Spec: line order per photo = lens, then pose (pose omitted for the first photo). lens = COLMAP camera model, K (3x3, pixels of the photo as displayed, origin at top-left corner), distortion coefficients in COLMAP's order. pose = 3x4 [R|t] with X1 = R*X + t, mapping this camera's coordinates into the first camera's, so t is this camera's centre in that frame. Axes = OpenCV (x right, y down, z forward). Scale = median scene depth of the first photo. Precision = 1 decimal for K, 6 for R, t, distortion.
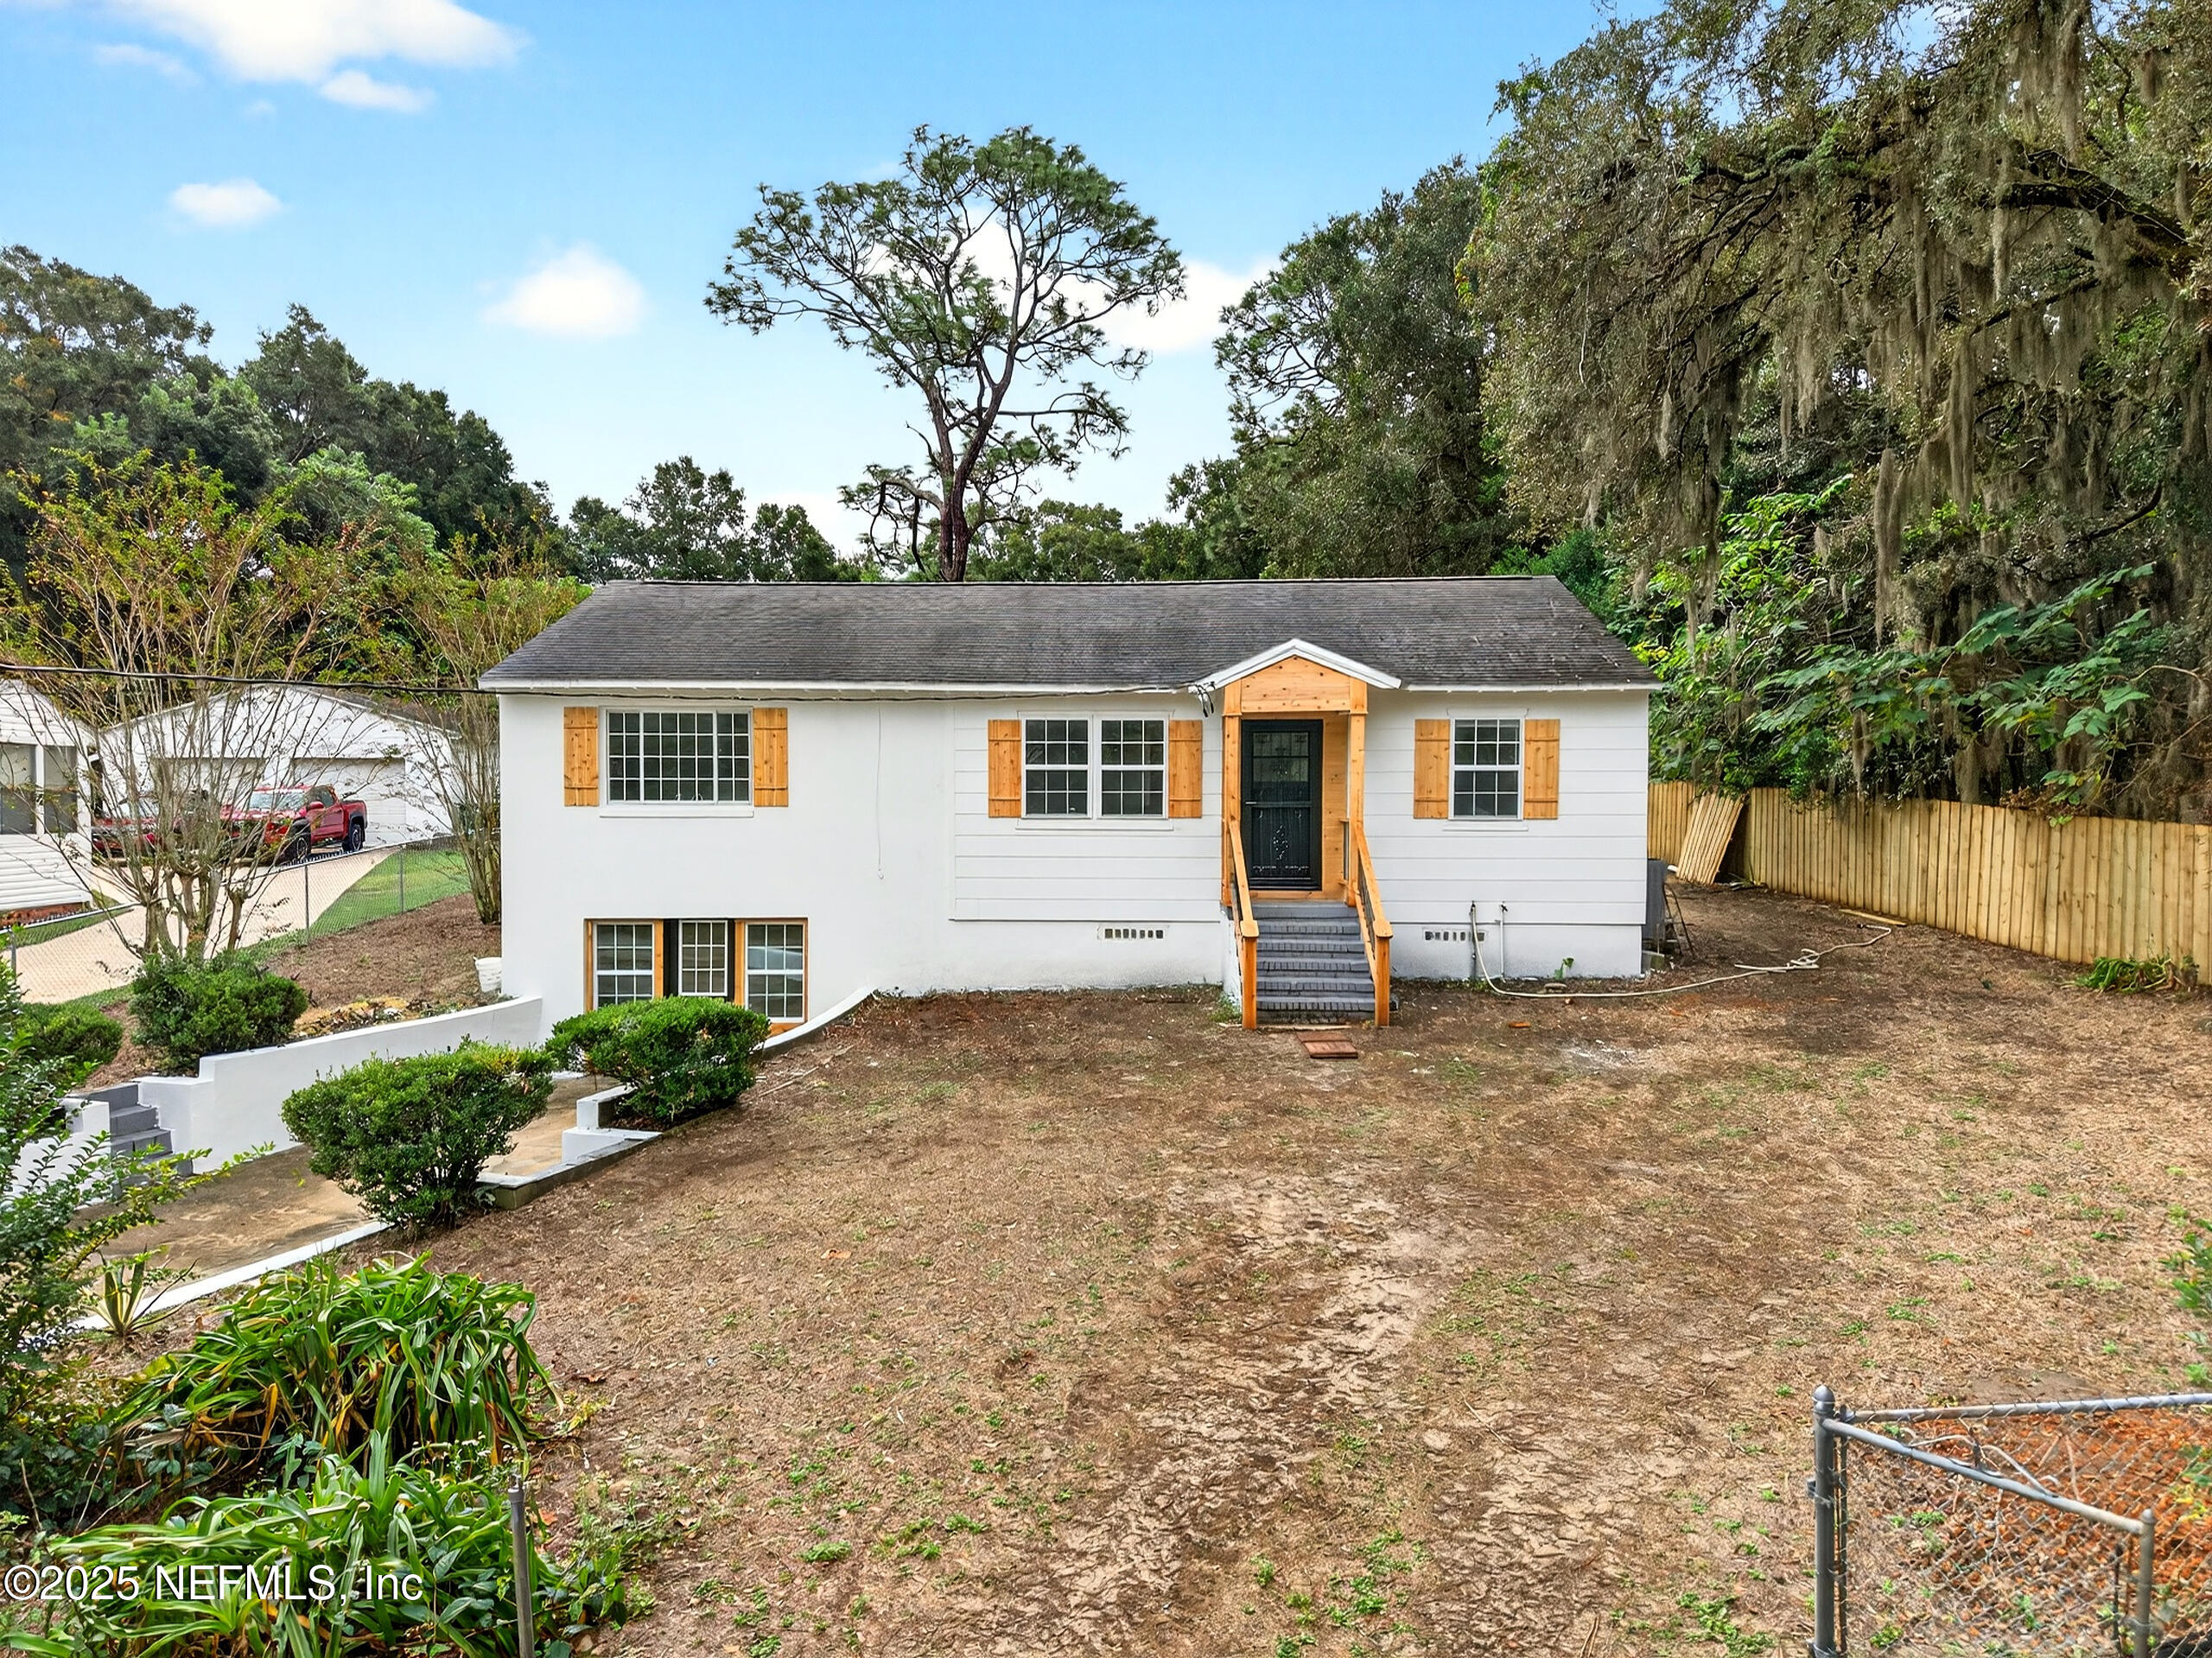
lens RADIAL K [[1461.7, 0, 1102.2], [0, 1461.7, 832.5], [0, 0, 1]] dist [0.239670, -0.371860]
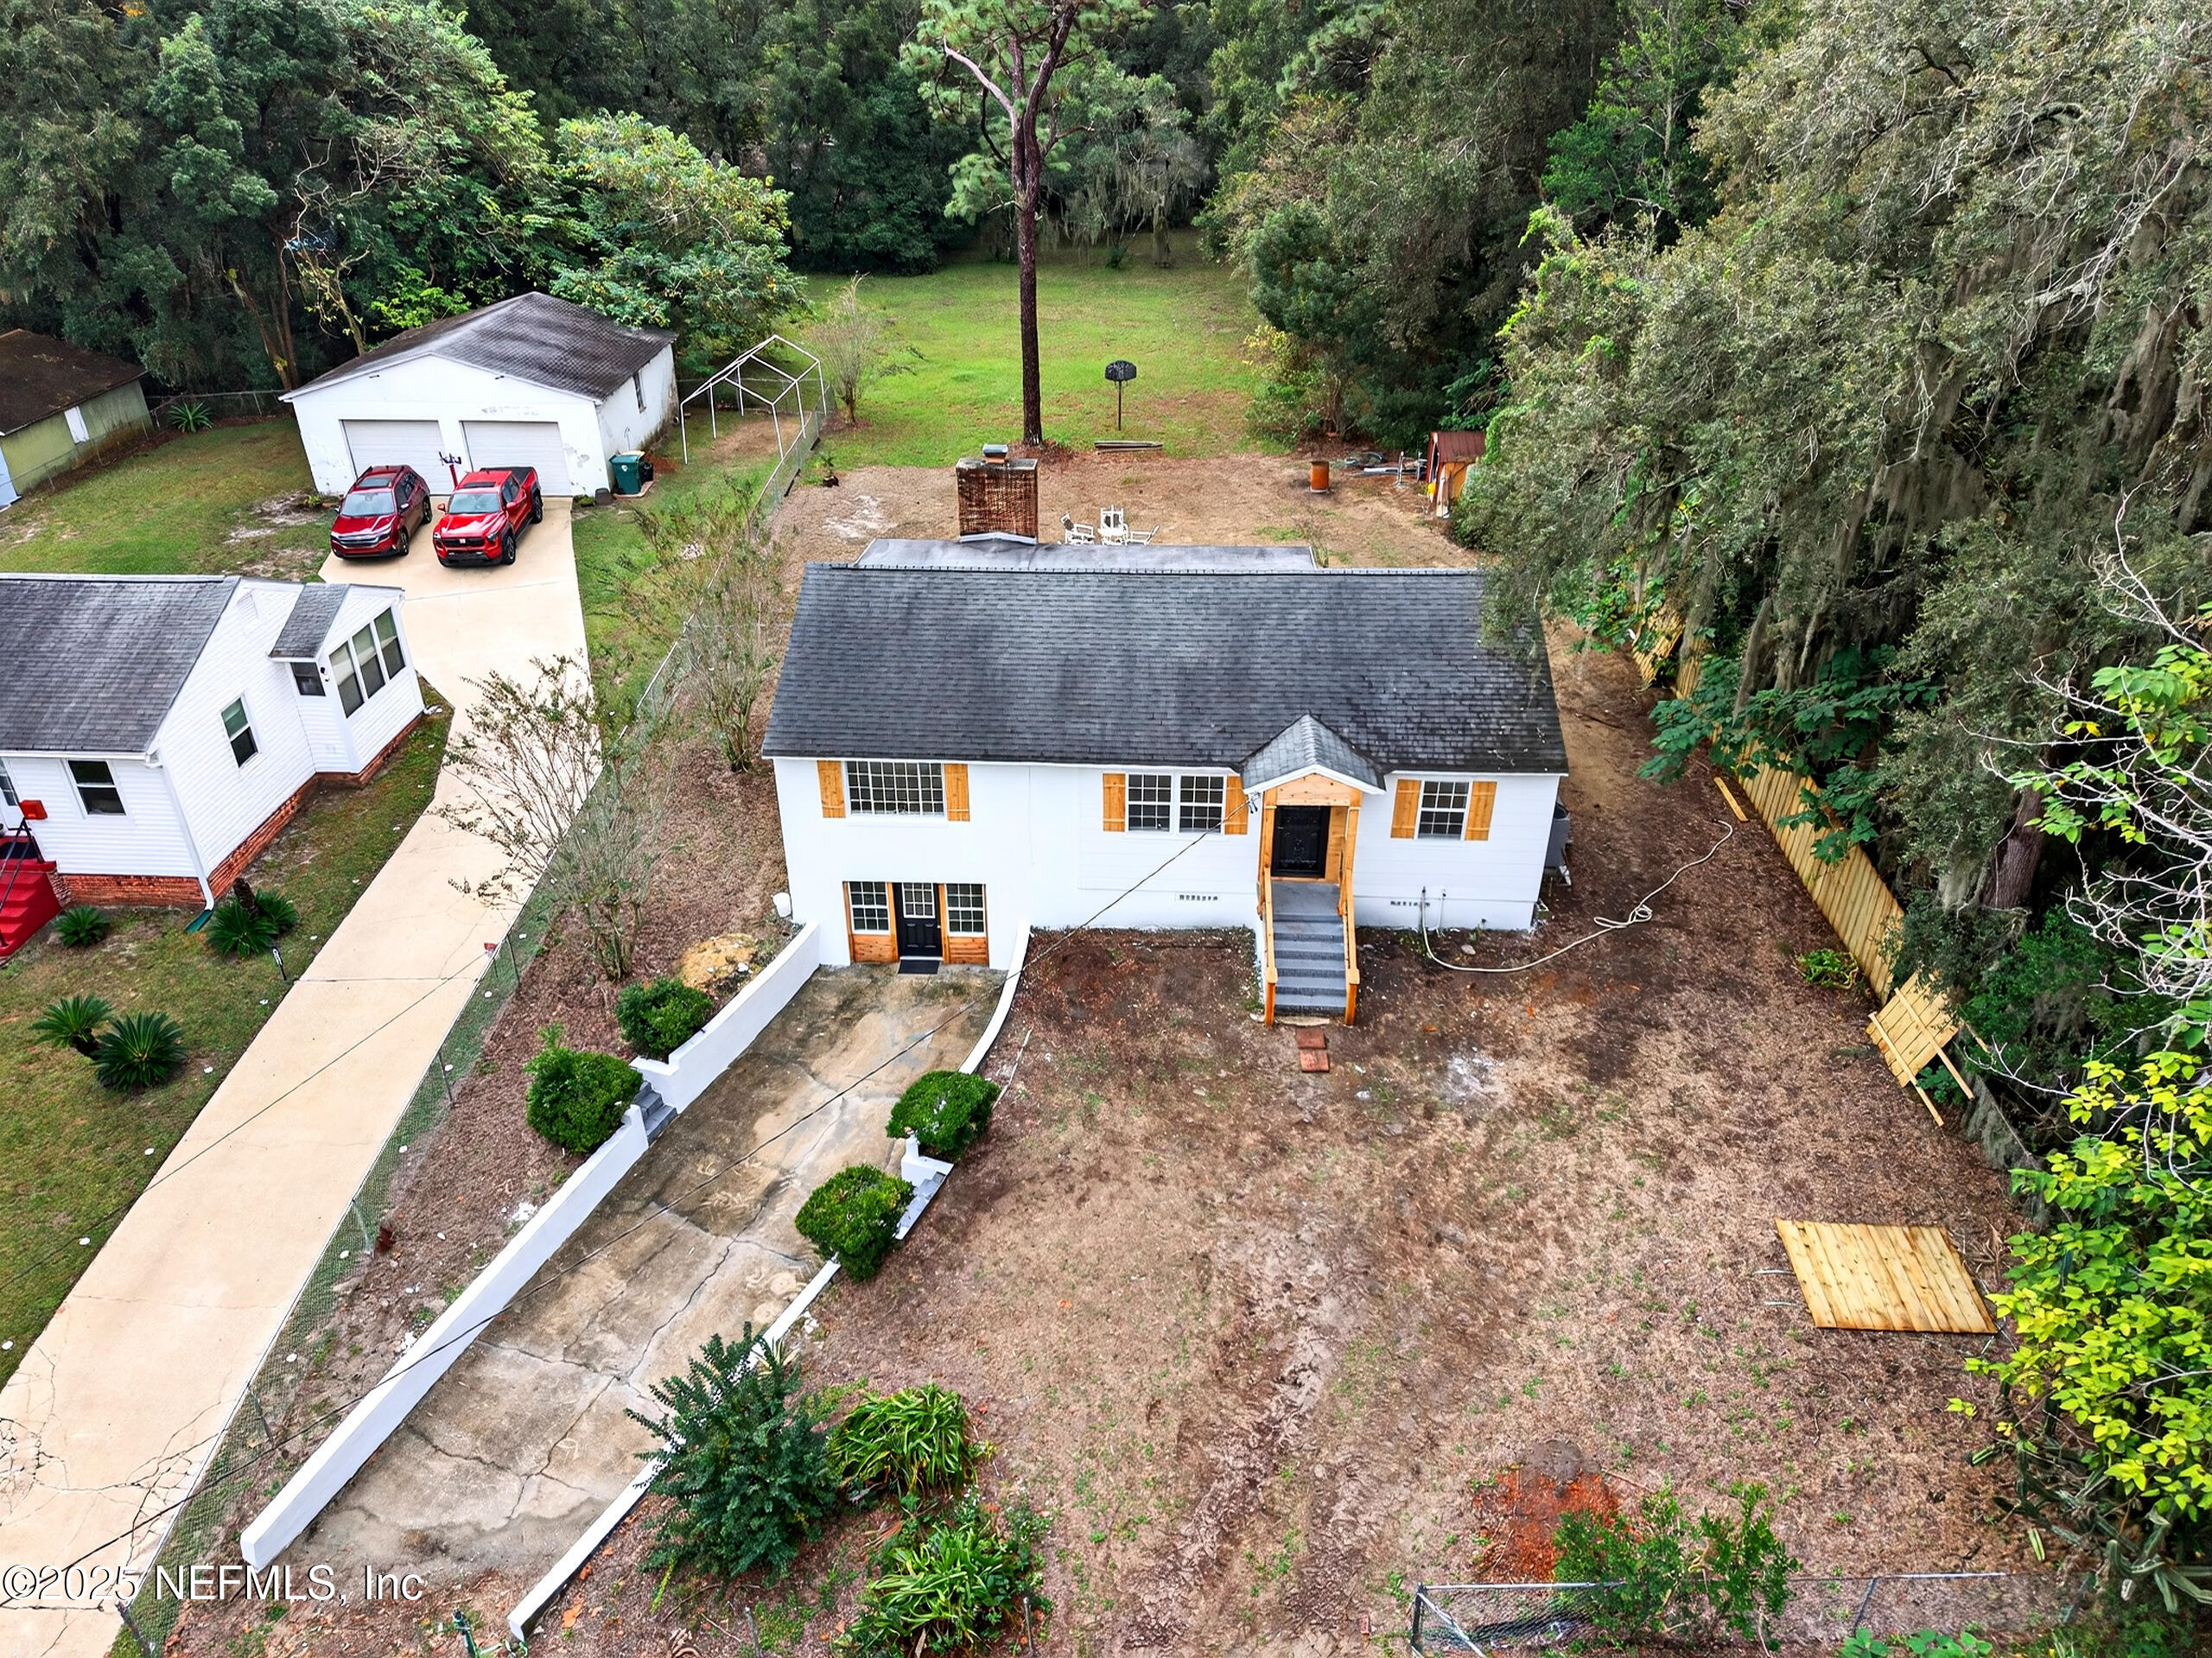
lens RADIAL K [[1461.7, 0, 1102.2], [0, 1461.7, 832.5], [0, 0, 1]] dist [0.239670, -0.371860]
pose [[0.999534, 0.012564, -0.027815, -0.037427], [0.001682, 0.887275, 0.461238, -0.698099], [0.030474, -0.461070, 0.886841, -0.319629]]
